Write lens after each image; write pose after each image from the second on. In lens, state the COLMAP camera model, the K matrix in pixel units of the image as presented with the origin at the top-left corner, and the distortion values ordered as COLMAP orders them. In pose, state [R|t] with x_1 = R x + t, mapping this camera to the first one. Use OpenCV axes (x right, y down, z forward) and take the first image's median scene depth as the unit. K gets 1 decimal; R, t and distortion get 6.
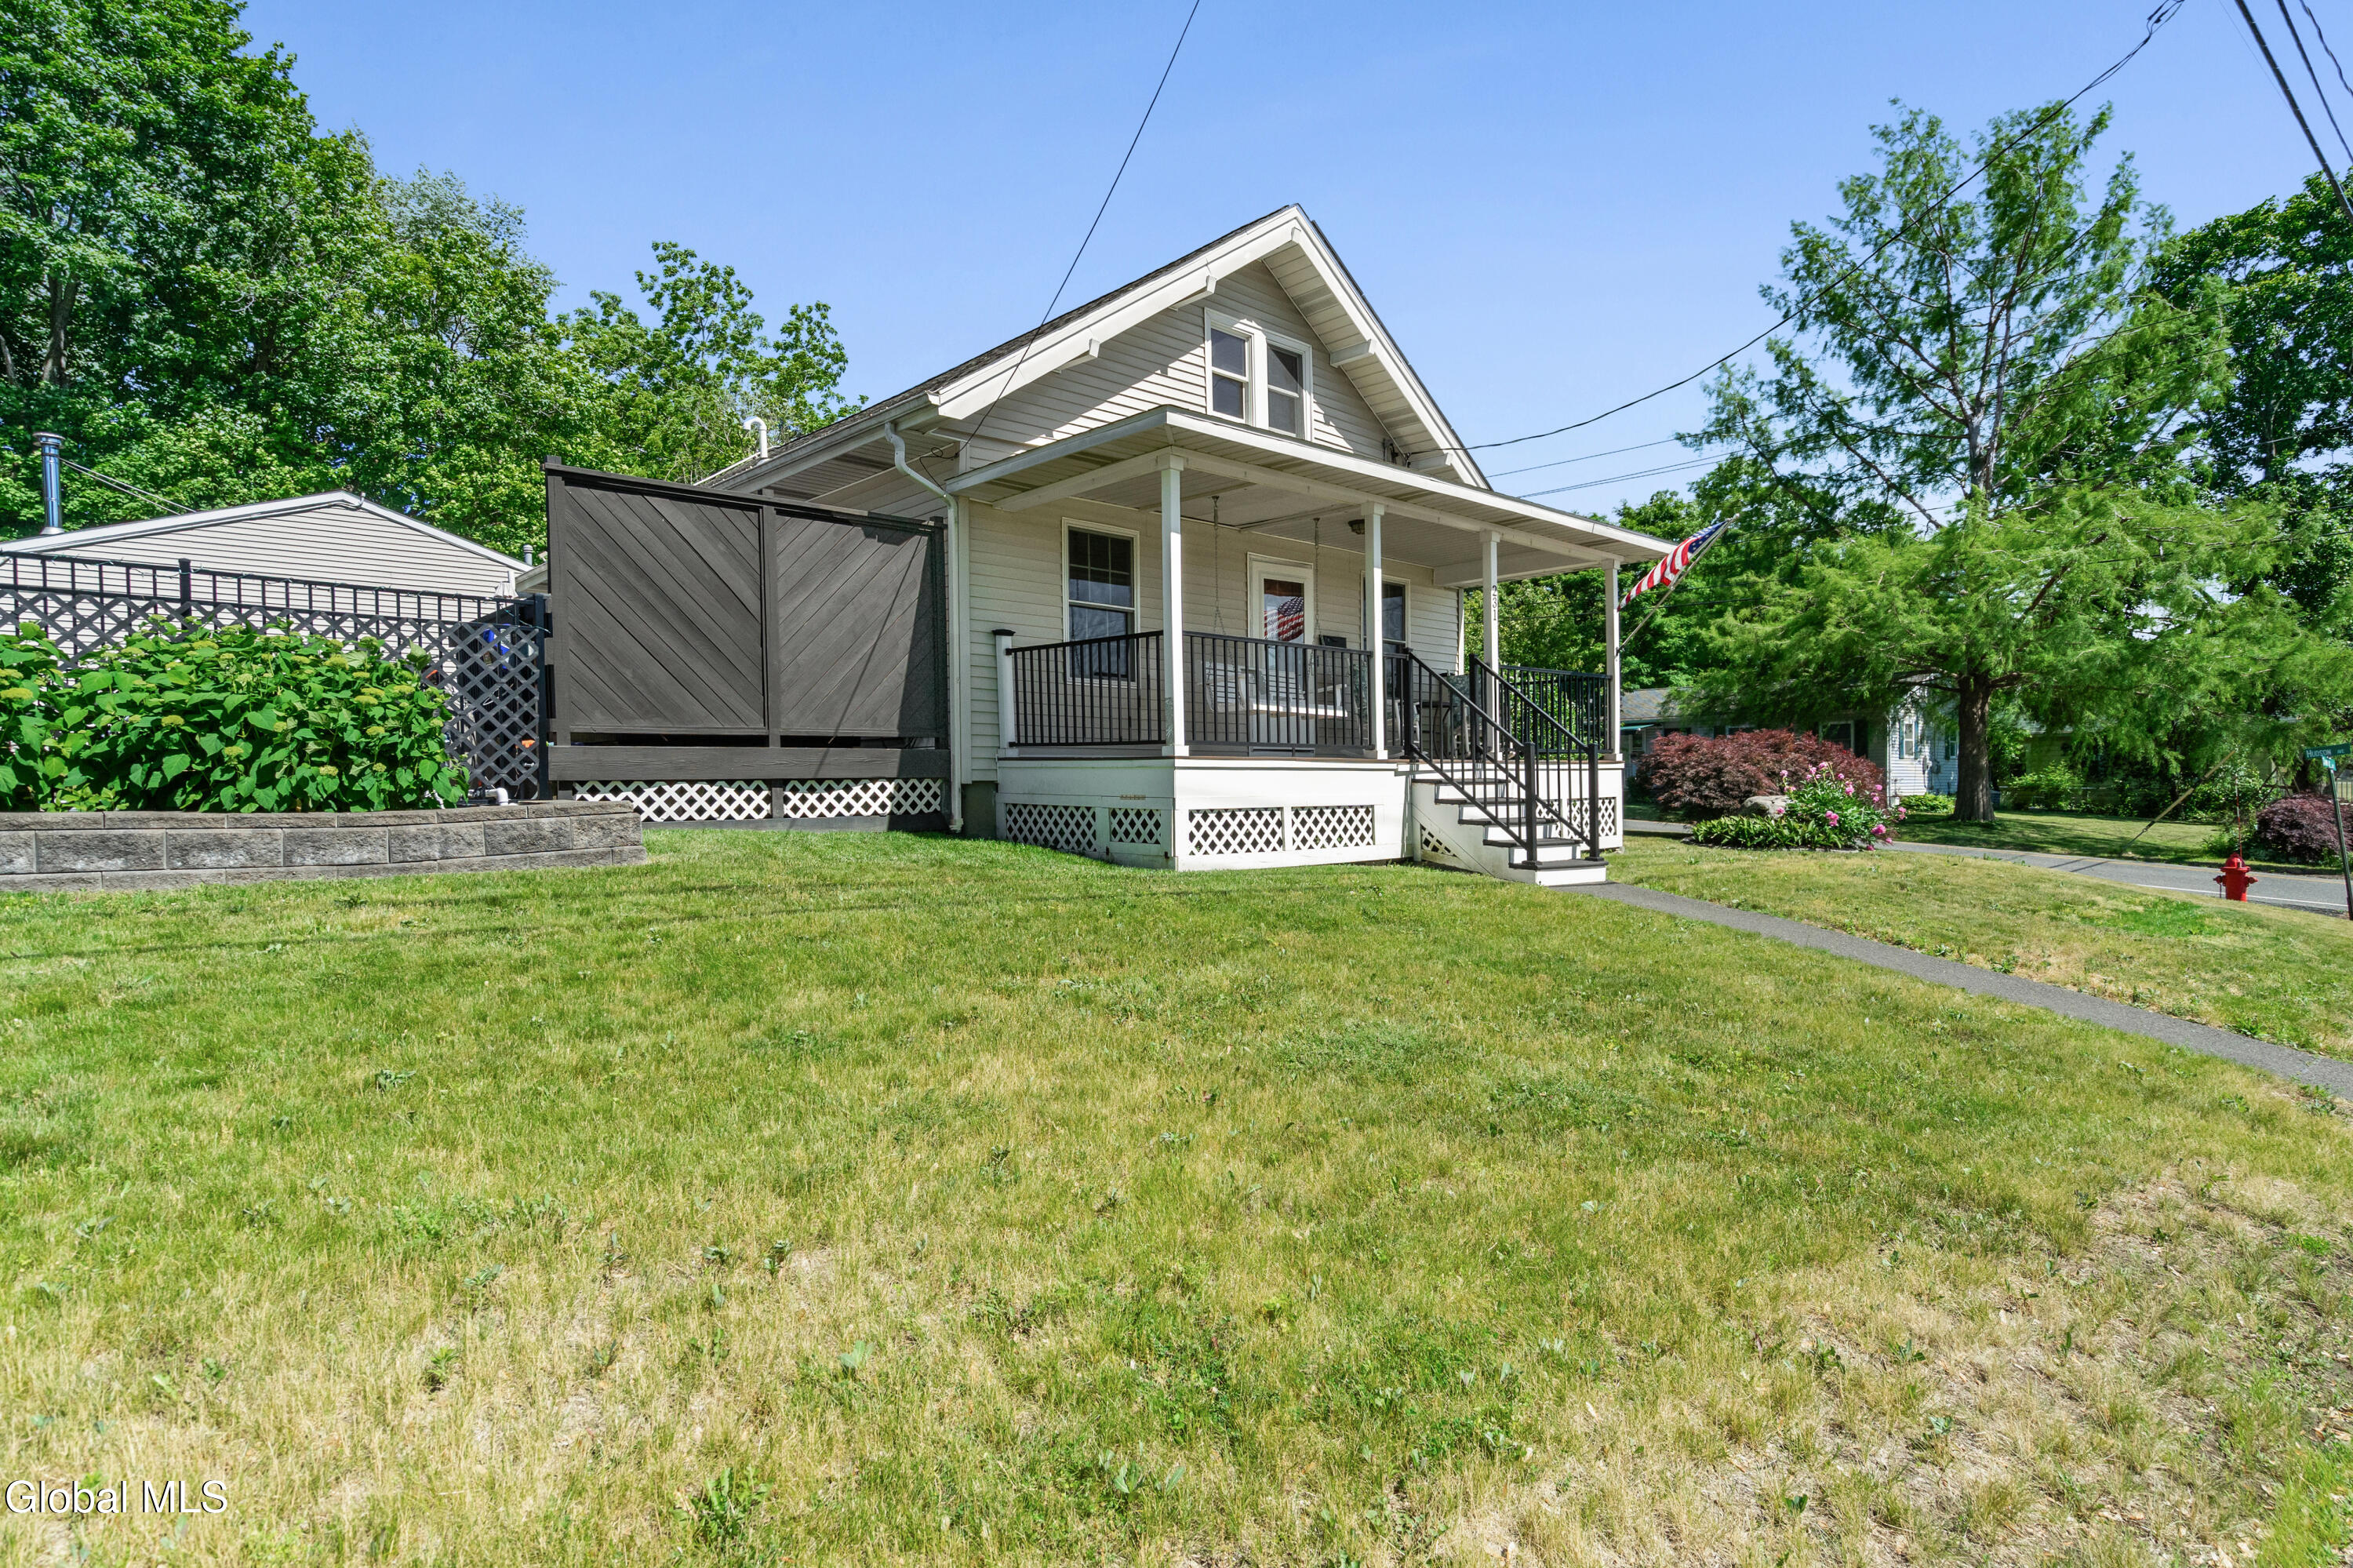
lens RADIAL K [[1159.1, 0, 1174.5], [0, 1159.1, 782.0], [0, 0, 1]] dist [-0.003713, 0.002897]
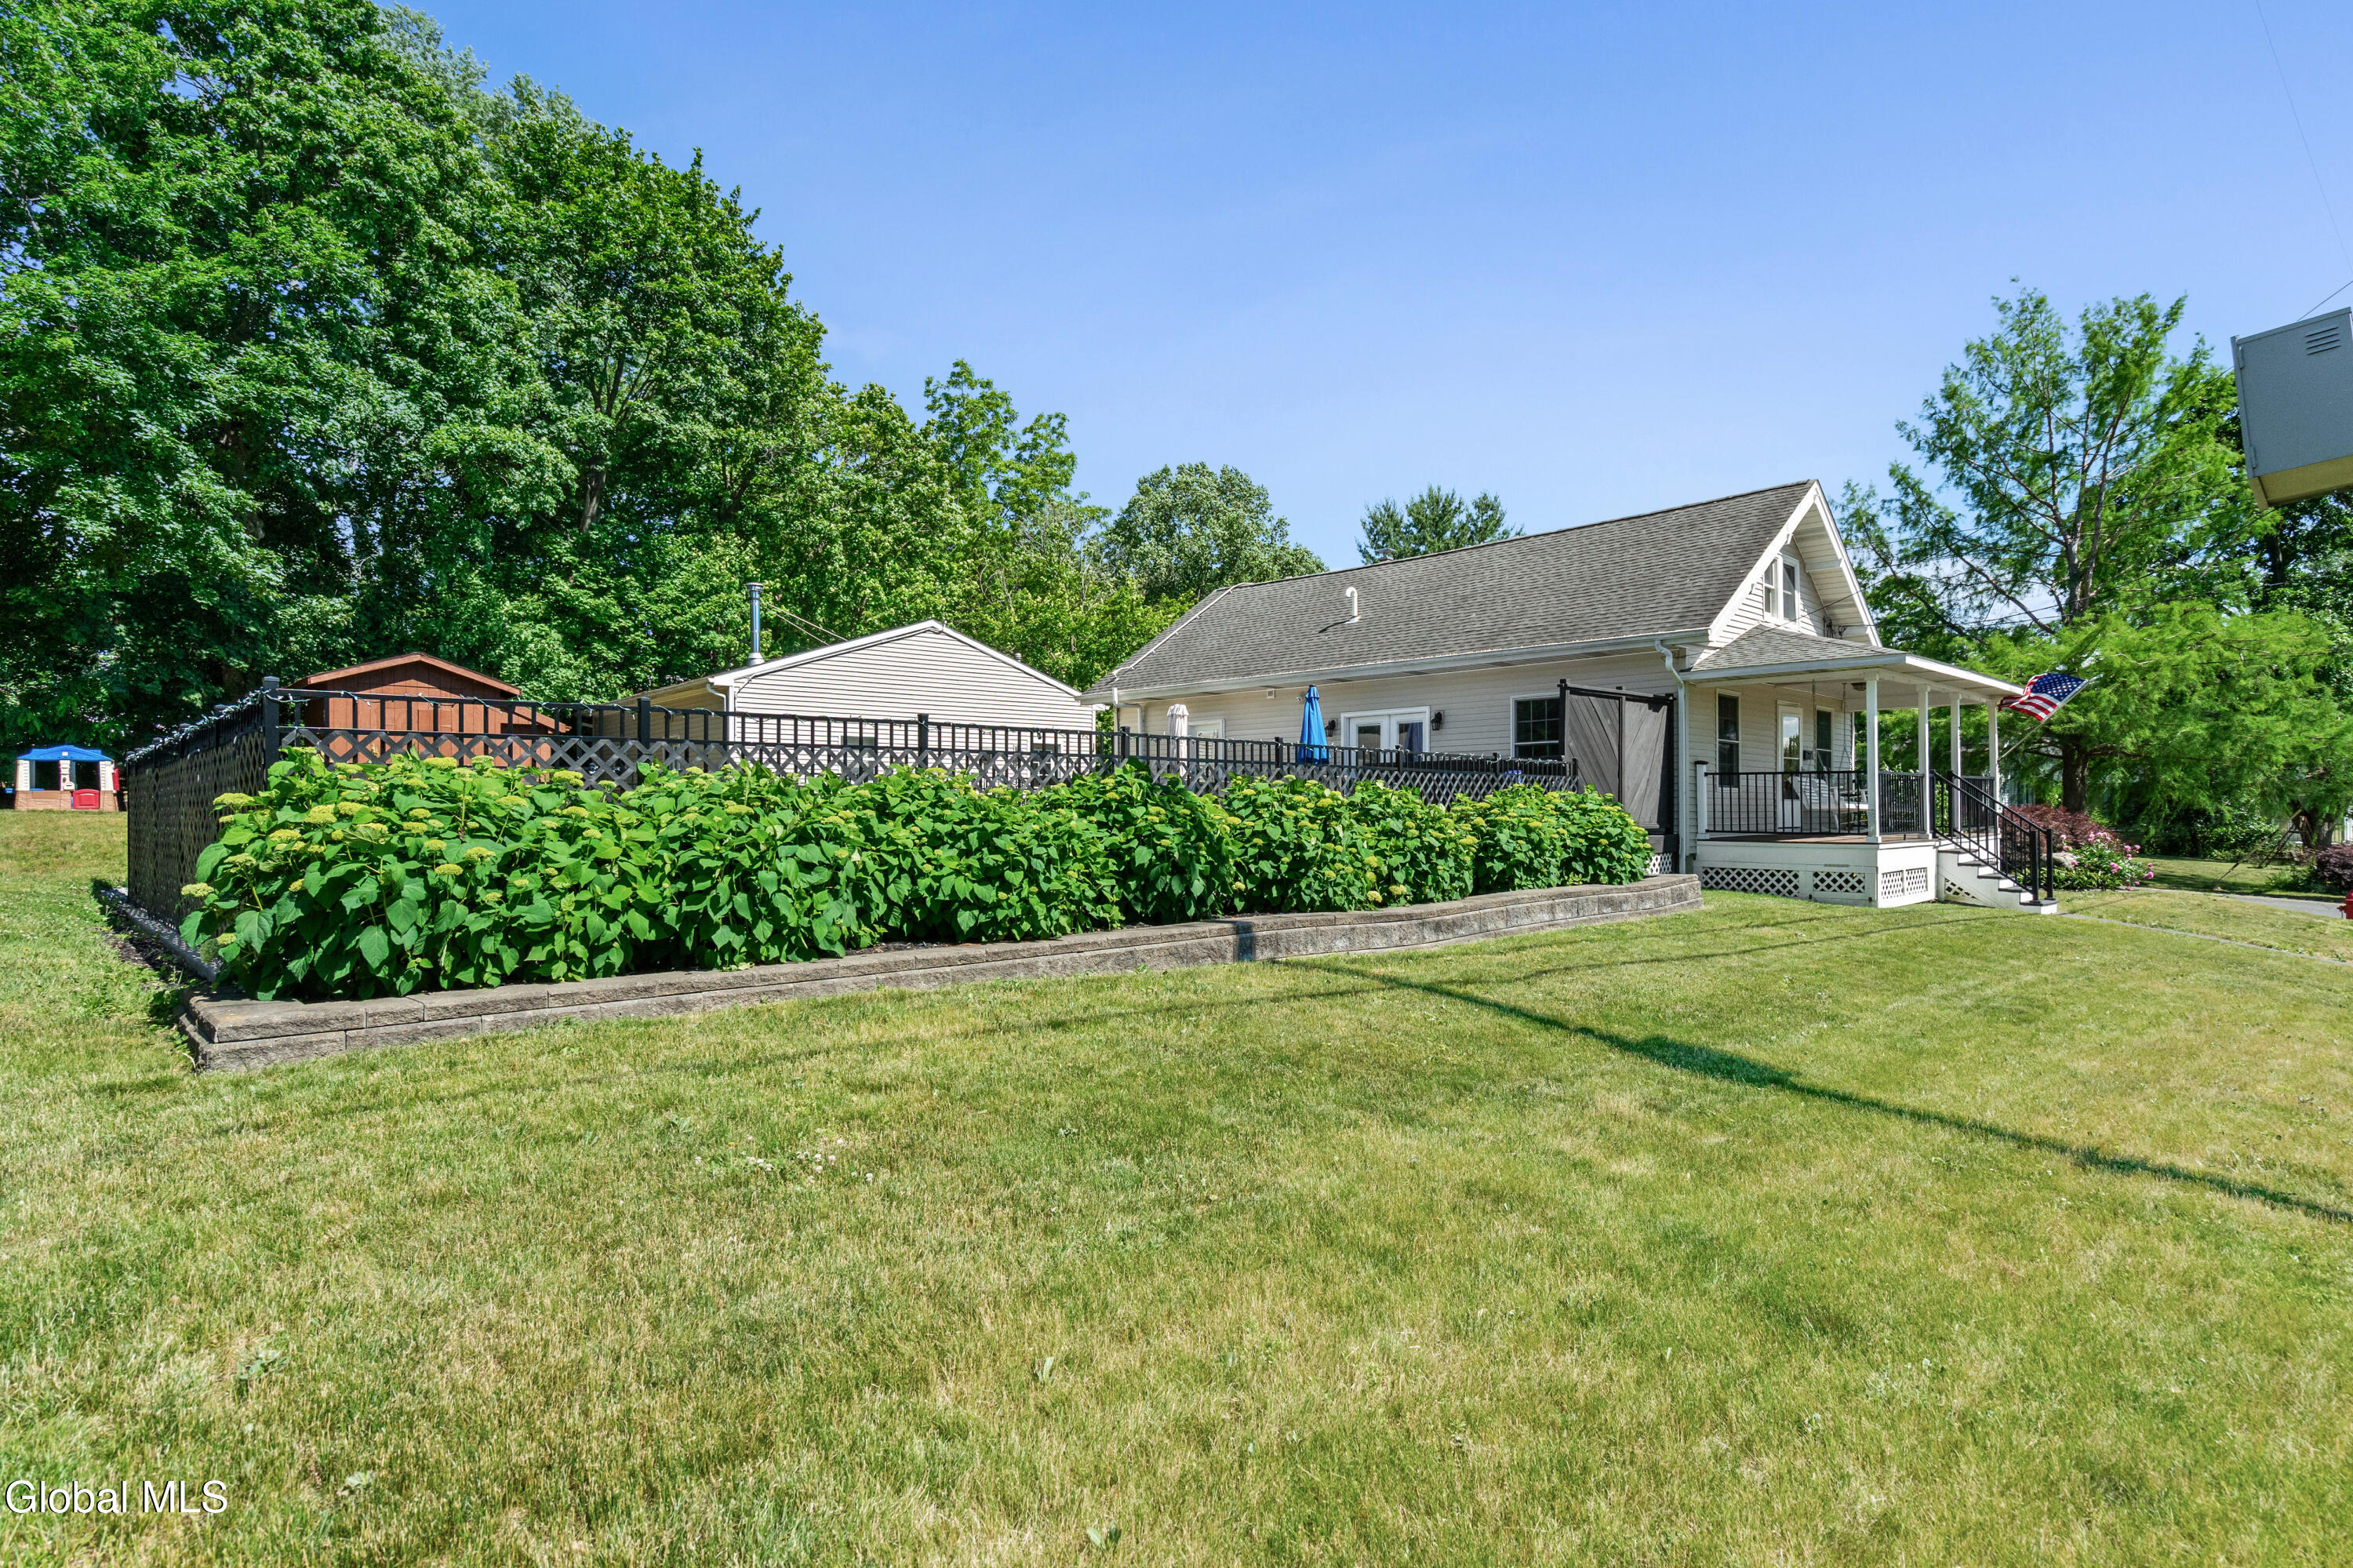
lens RADIAL K [[1159.1, 0, 1166.5], [0, 1159.1, 800.2], [0, 0, 1]] dist [-0.003713, 0.002897]
pose [[0.999363, -0.002769, 0.035585, -0.405766], [0.003253, 0.999903, -0.013558, -0.023485], [-0.035544, 0.013666, 0.999275, -0.256348]]
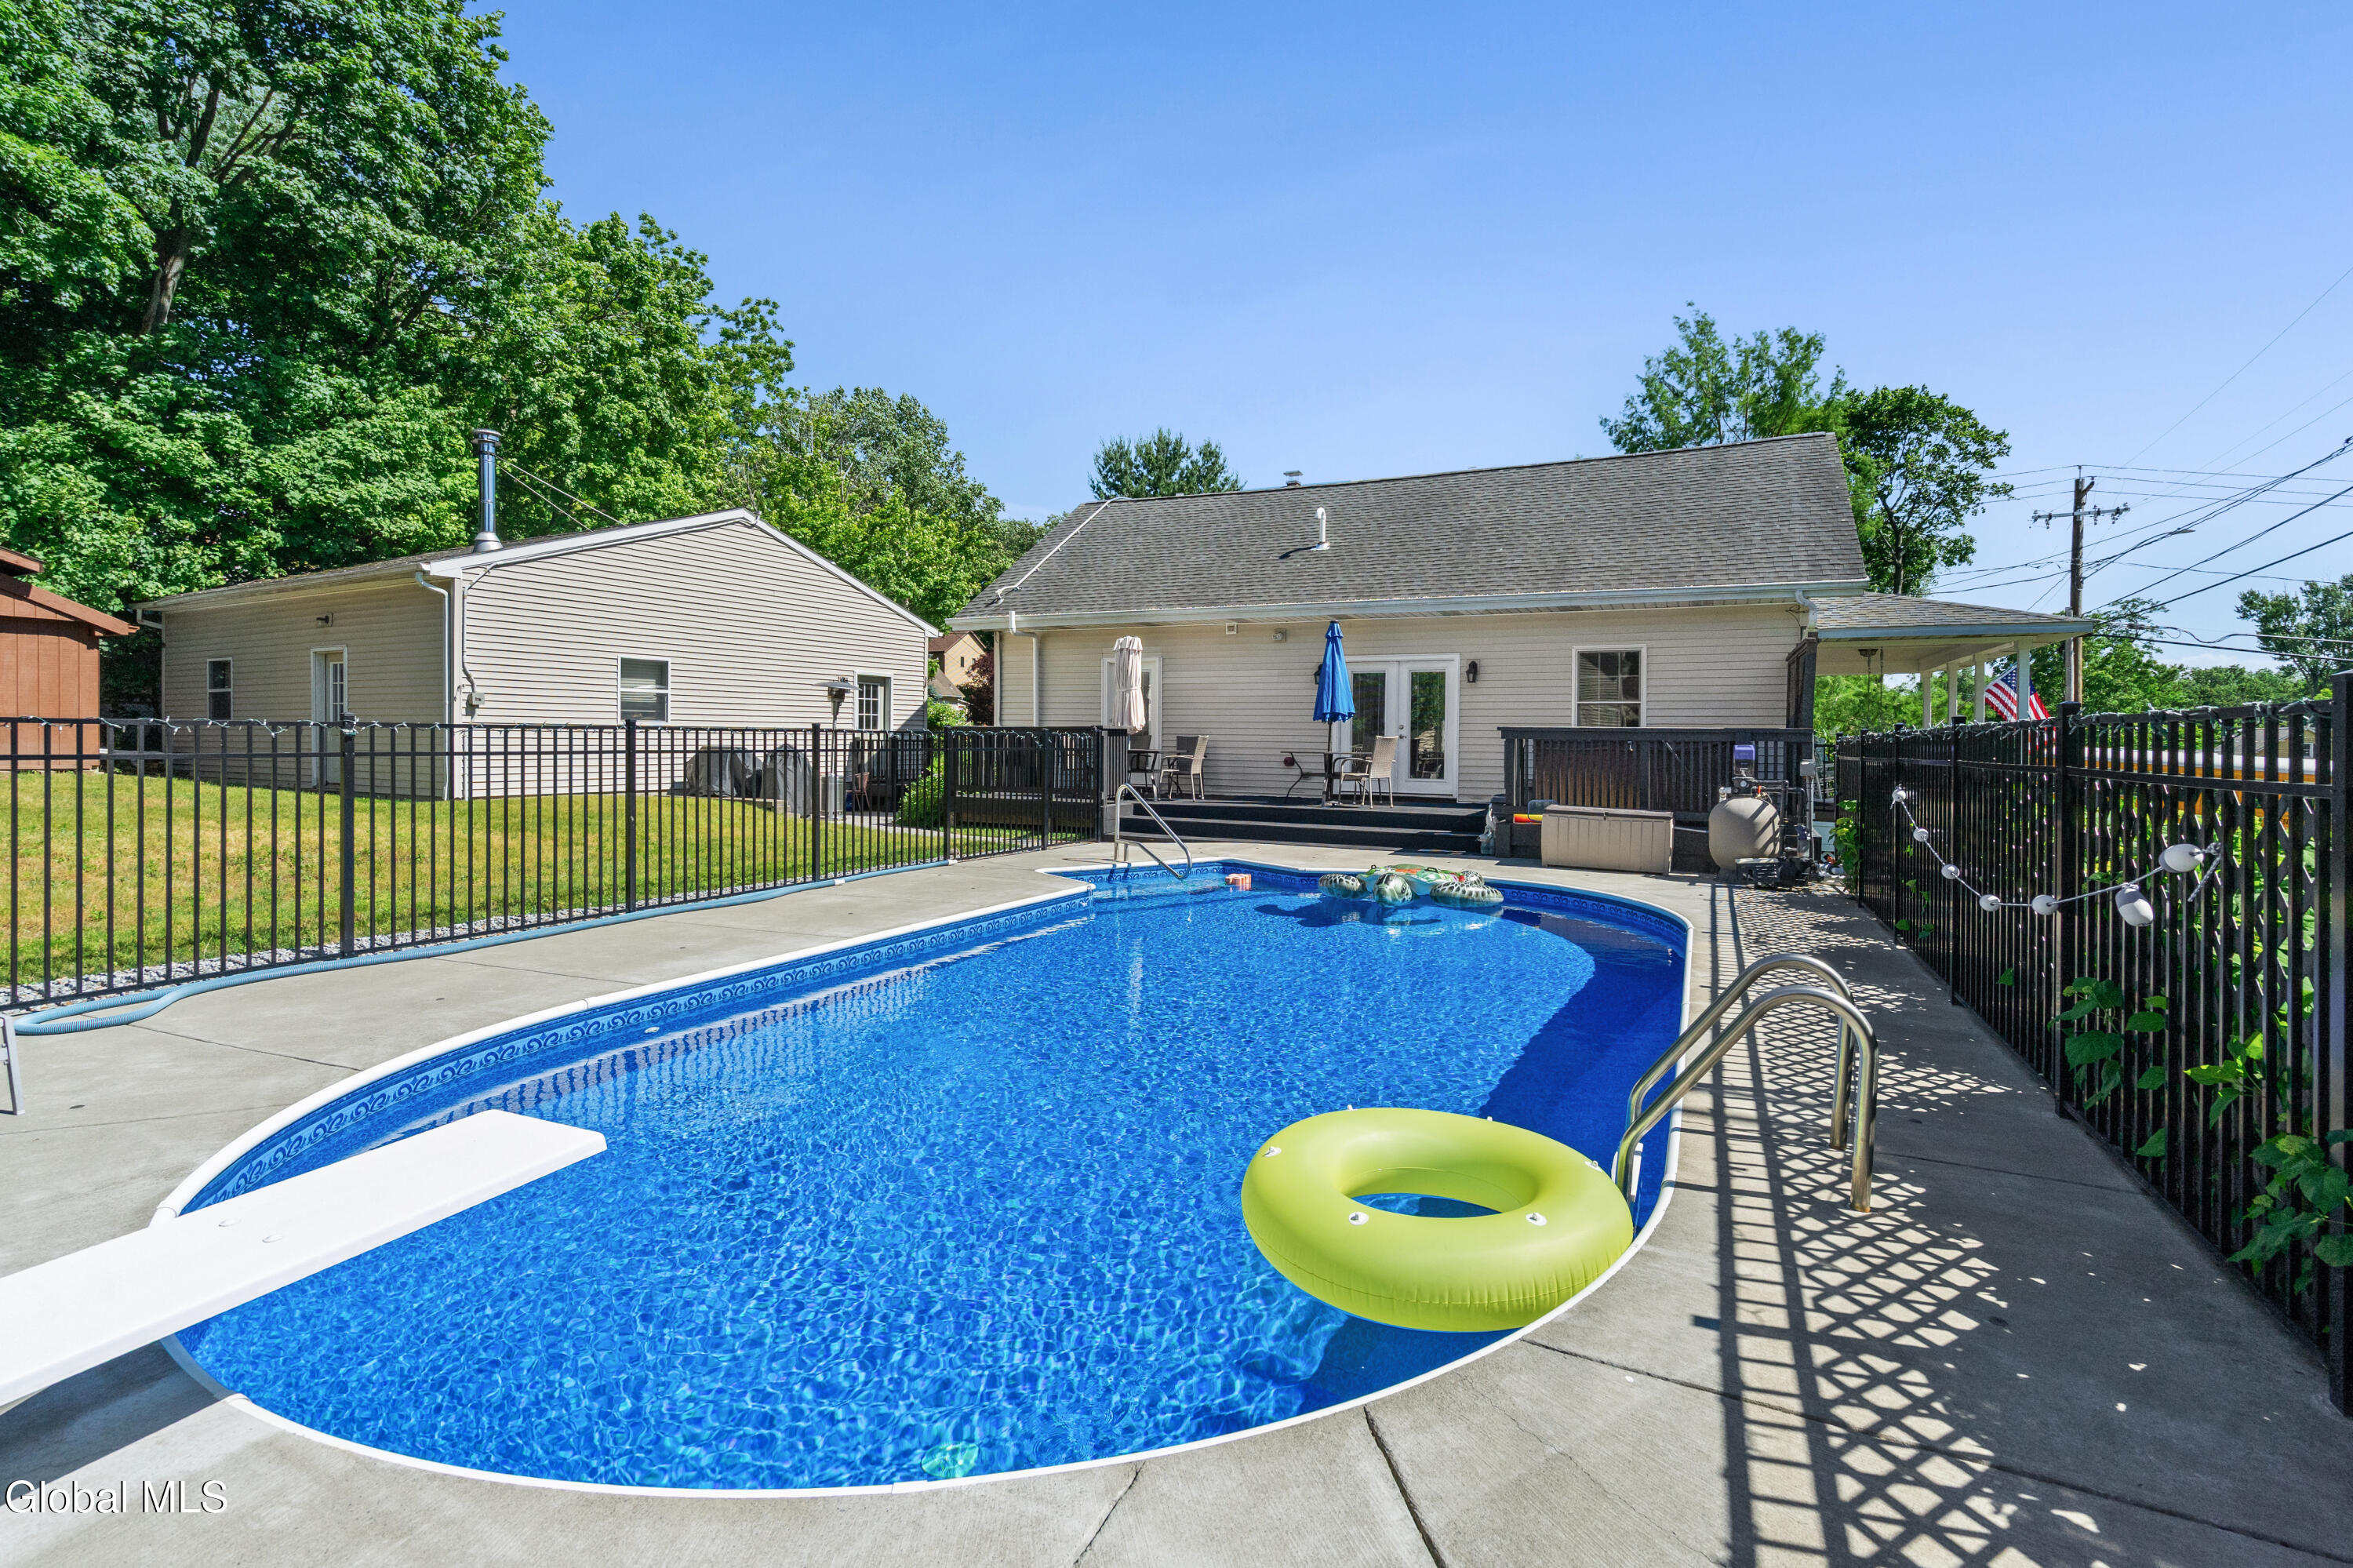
lens RADIAL K [[1083.8, 0, 1147.2], [0, 1083.8, 671.2], [0, 0, 1]] dist [-0.005353, 0.004965]
pose [[0.929961, 0.032704, 0.366200, -0.593477], [-0.008483, 0.997679, -0.067556, -0.044439], [-0.367559, 0.059718, 0.928081, 0.024653]]
